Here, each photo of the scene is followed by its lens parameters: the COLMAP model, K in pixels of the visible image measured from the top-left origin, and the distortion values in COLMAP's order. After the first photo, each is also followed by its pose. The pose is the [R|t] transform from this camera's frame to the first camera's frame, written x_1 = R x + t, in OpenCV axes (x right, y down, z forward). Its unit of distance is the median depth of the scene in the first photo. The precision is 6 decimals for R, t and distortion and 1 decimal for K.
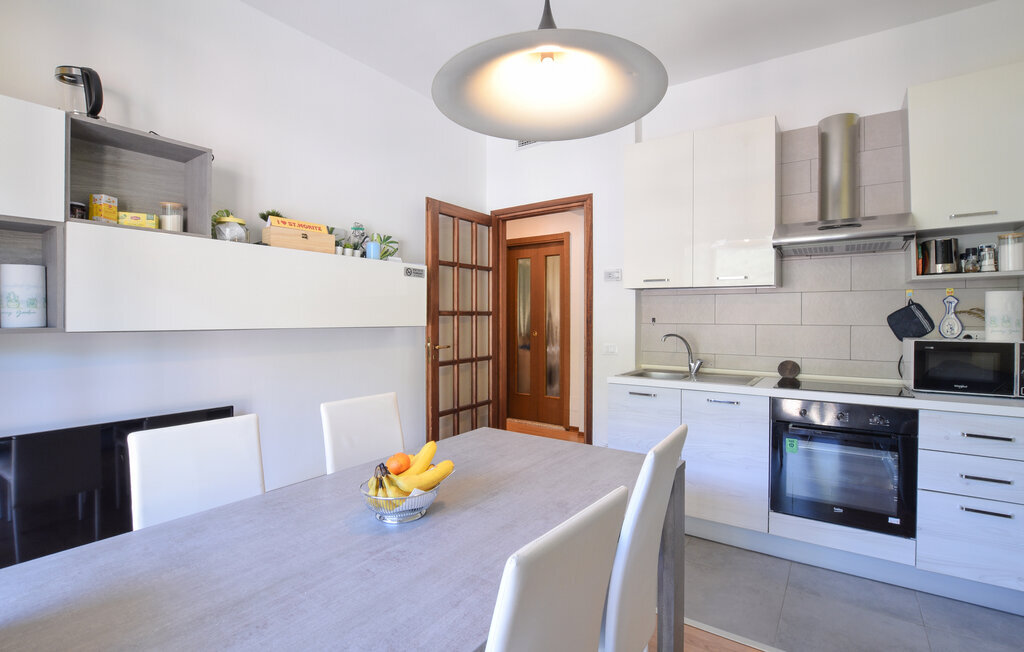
lens RADIAL K [[470.5, 0, 508.4], [0, 470.5, 320.2], [0, 0, 1]] dist [-0.028236, 0.000180]
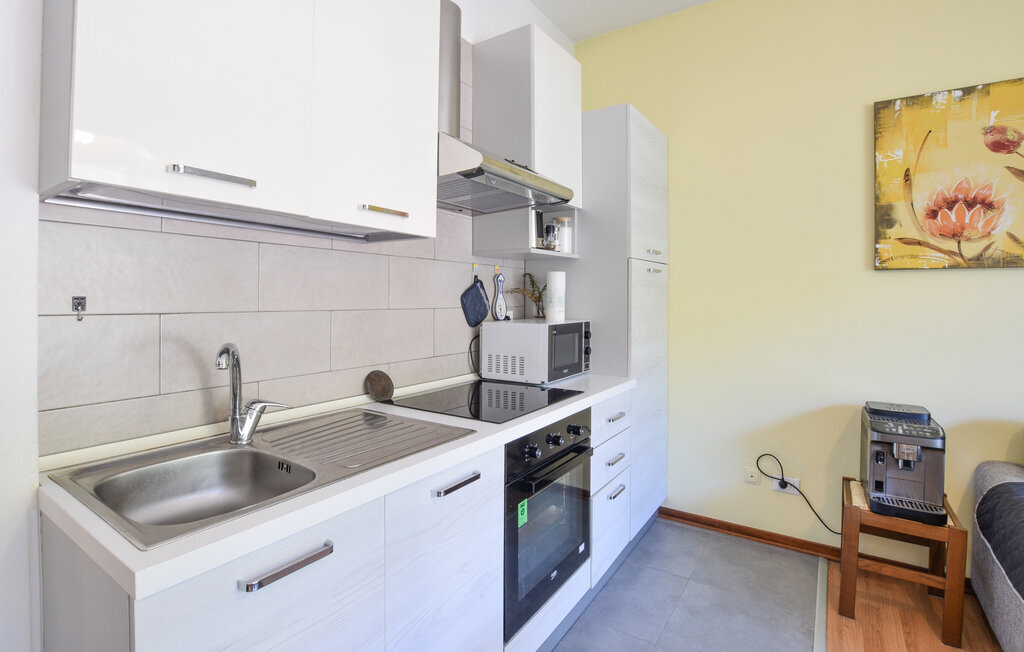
lens RADIAL K [[492.7, 0, 499.6], [0, 492.7, 295.0], [0, 0, 1]] dist [-0.043525, 0.011716]
pose [[-0.024040, 0.004067, 0.999703, -0.017912], [-0.000135, 0.999992, -0.004071, -0.006898], [-0.999711, -0.000233, -0.024039, 1.080371]]
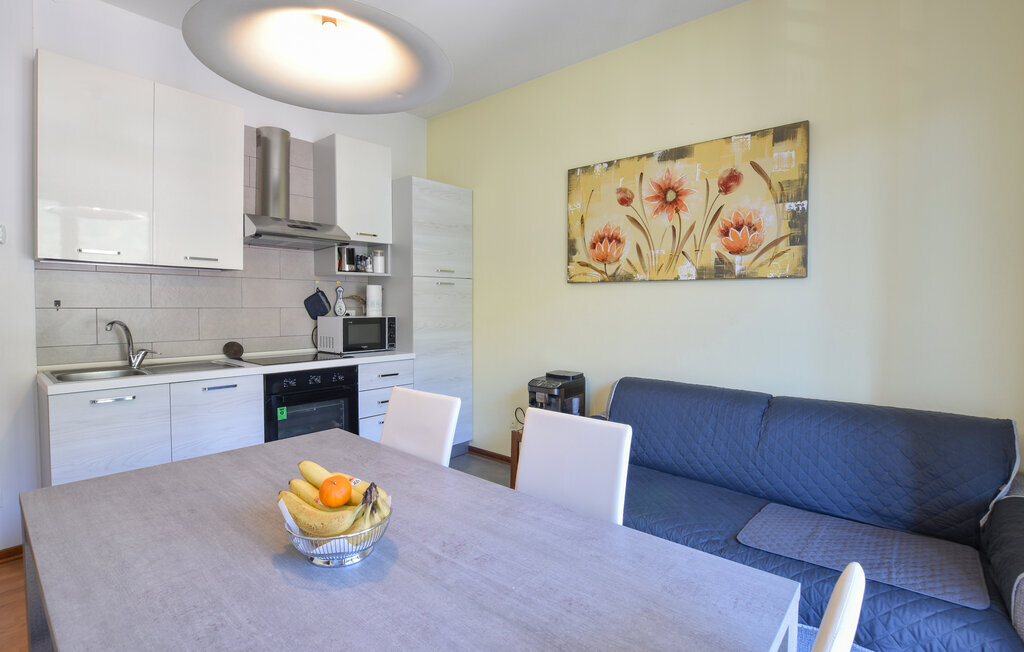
lens RADIAL K [[485.3, 0, 513.0], [0, 485.3, 315.4], [0, 0, 1]] dist [-0.027896, 0.000255]
pose [[0.086250, -0.025748, 0.995941, -0.532355], [-0.000951, 0.999663, 0.025927, -0.001745], [-0.996273, -0.003183, 0.086197, 0.343561]]
